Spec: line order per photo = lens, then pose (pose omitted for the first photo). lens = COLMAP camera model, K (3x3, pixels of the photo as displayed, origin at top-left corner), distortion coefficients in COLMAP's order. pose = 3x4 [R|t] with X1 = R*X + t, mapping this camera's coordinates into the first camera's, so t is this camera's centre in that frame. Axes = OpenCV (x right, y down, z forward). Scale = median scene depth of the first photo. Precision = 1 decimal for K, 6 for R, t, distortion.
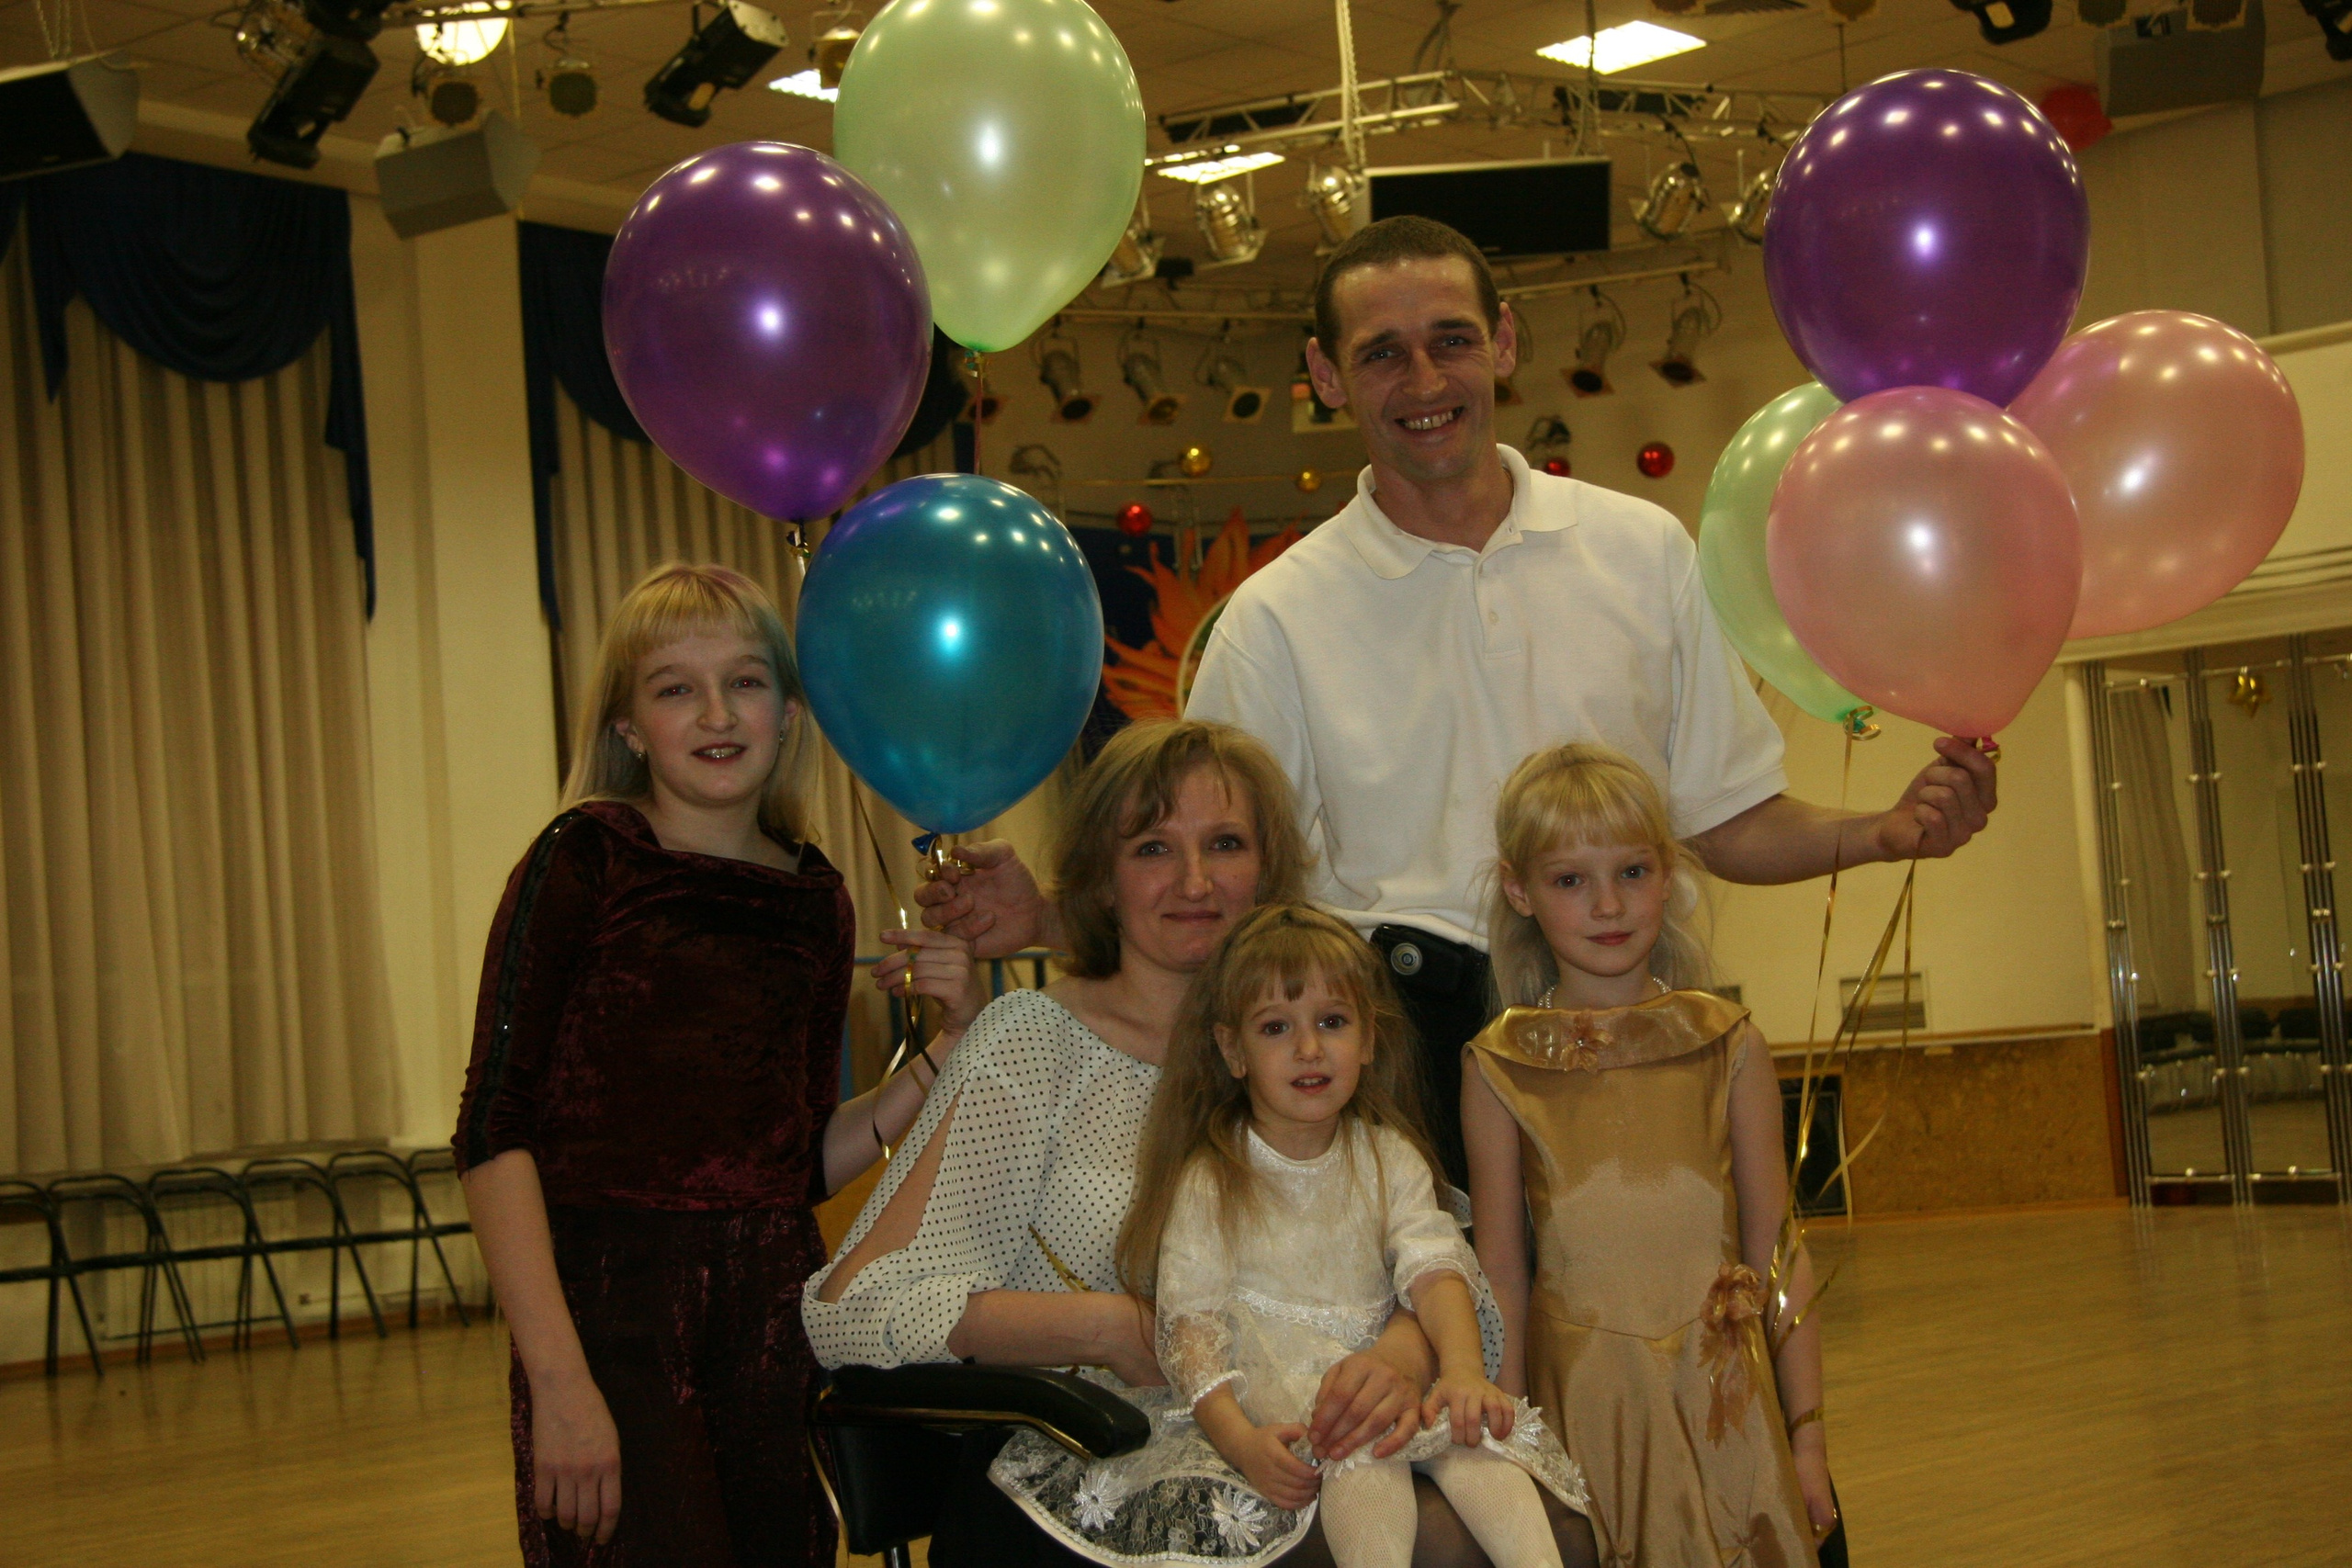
lens RADIAL K [[3783.3, 0, 1165.0], [0, 3783.3, 775.9], [0, 0, 1]] dist [0.130816, 0.000000]
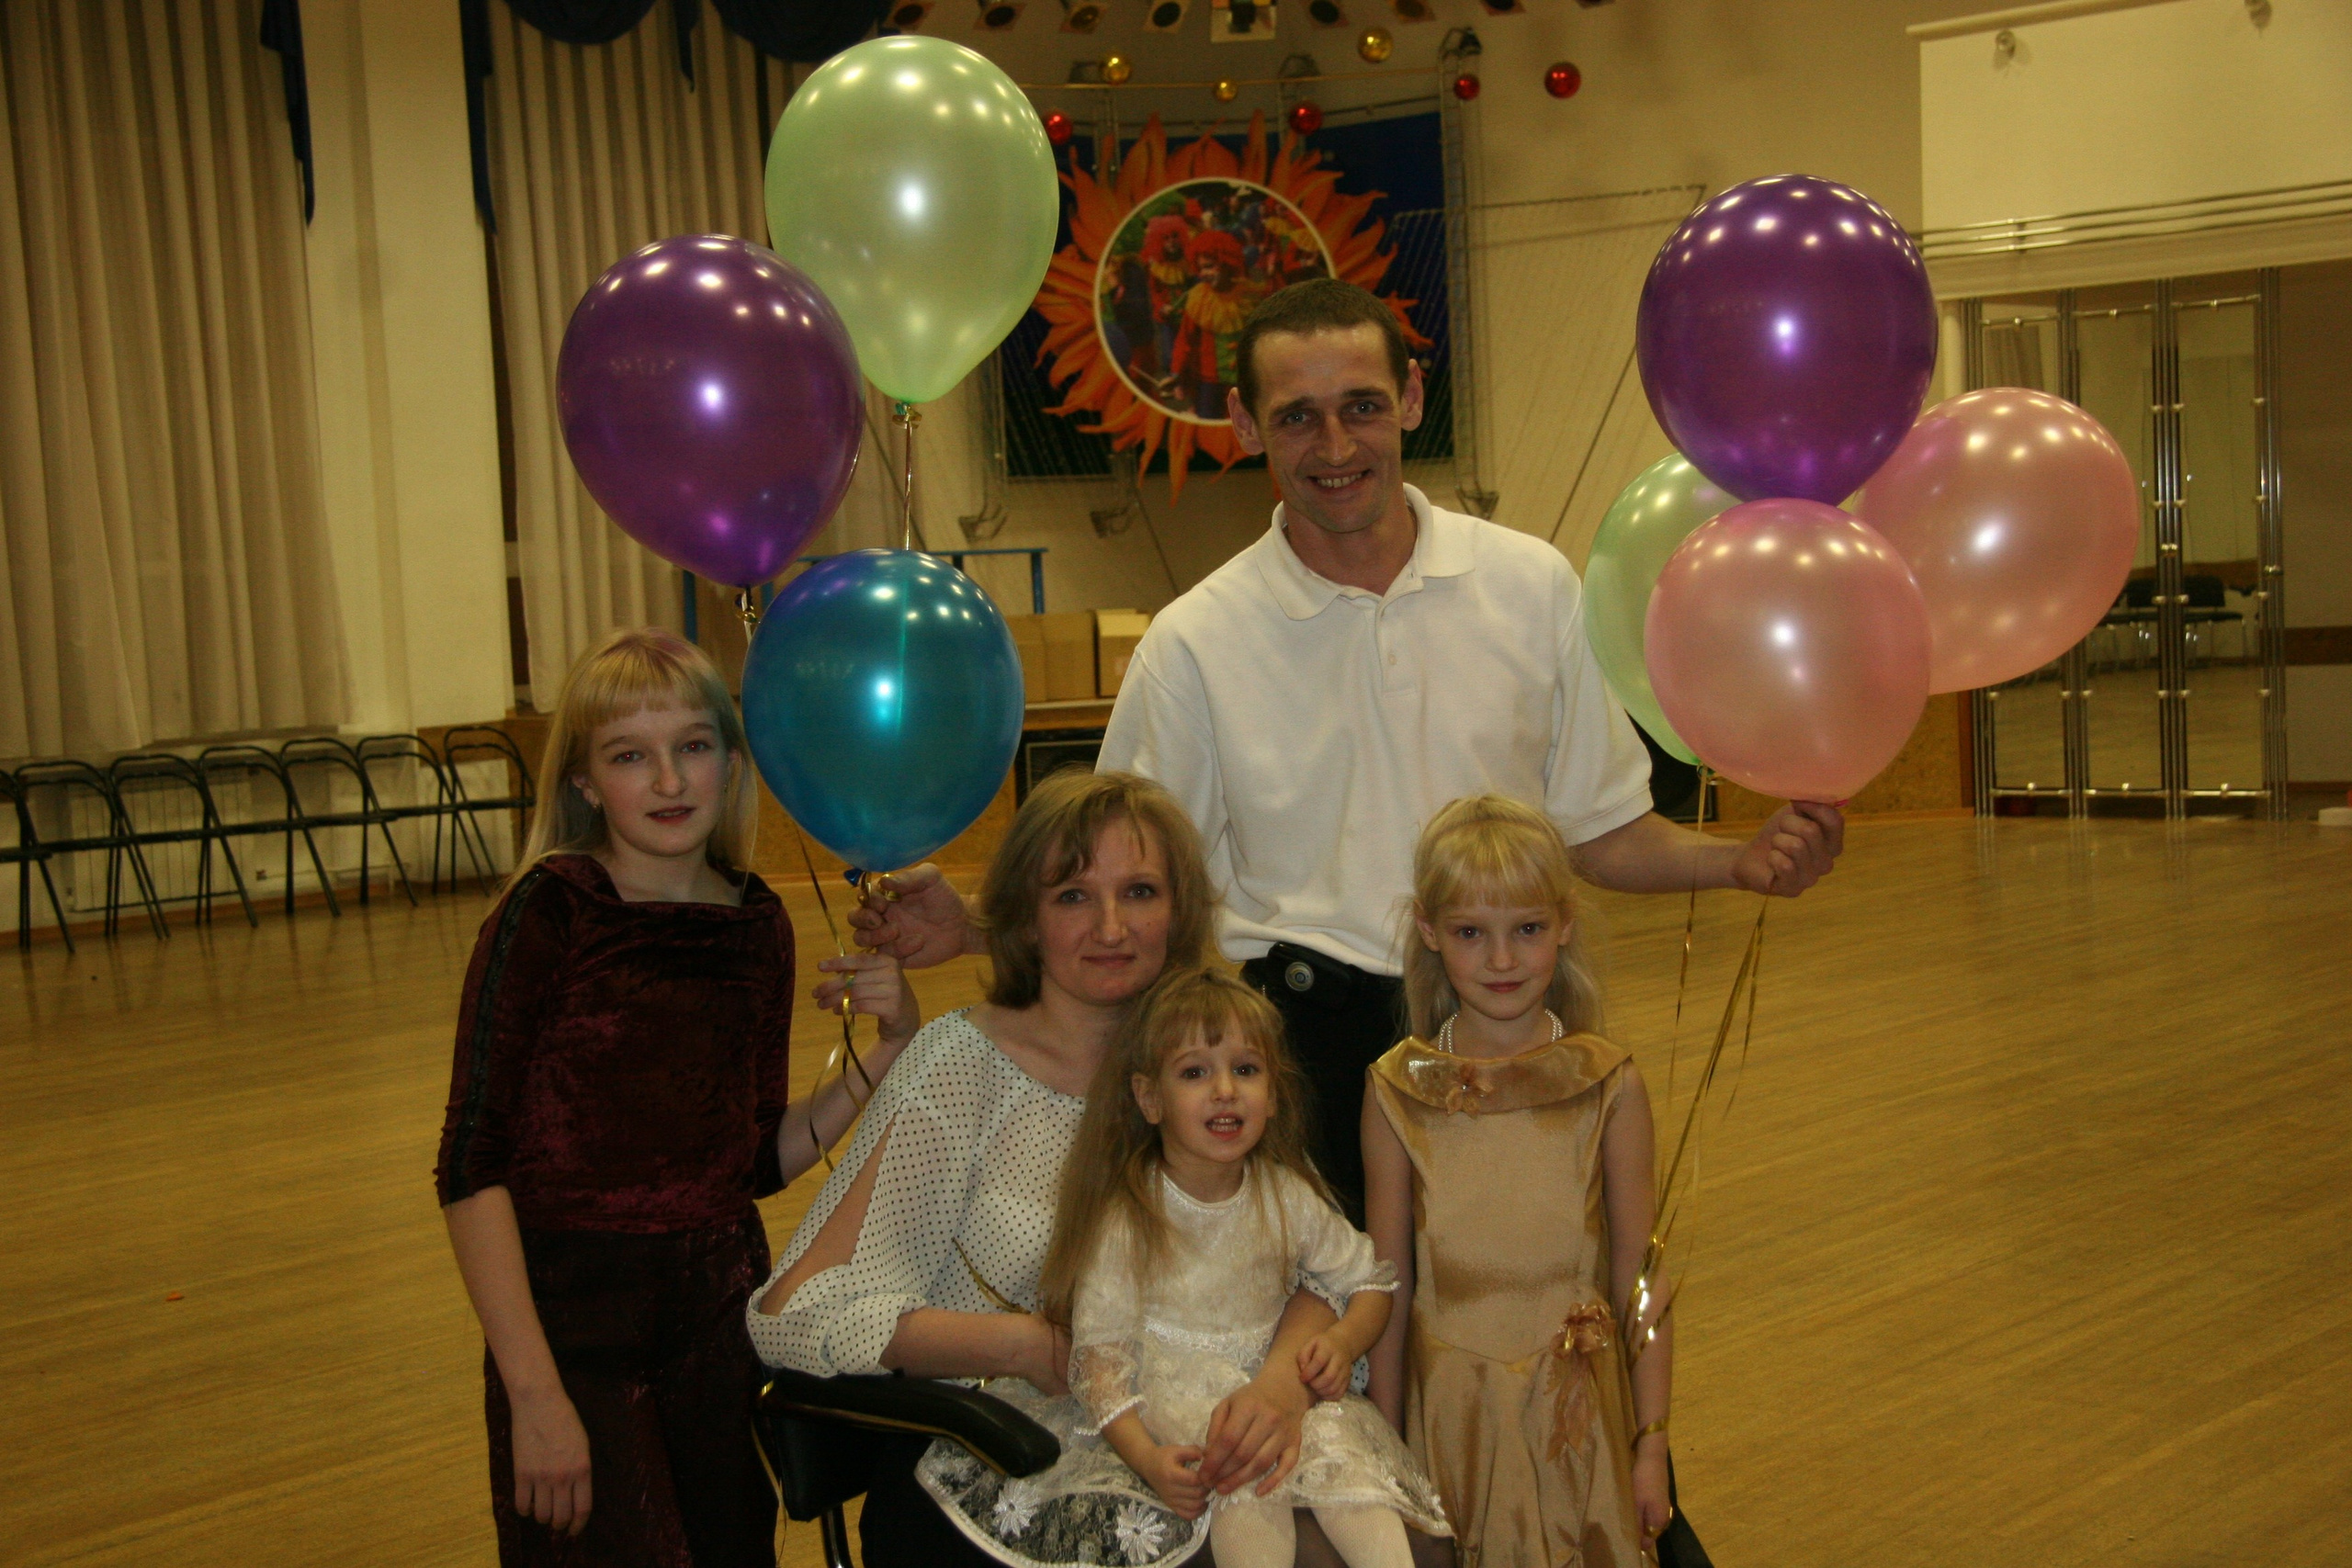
lens RADIAL K [[3633.4, 0, 1157.8], [0, 3633.4, 838.9], [0, 0, 1]] dist [0.095174, 0.000000]
pose [[0.999561, 0.017119, 0.024193, -0.004154], [-0.020631, 0.987966, 0.153286, -0.146047], [-0.021277, -0.153718, 0.987886, -0.031937]]
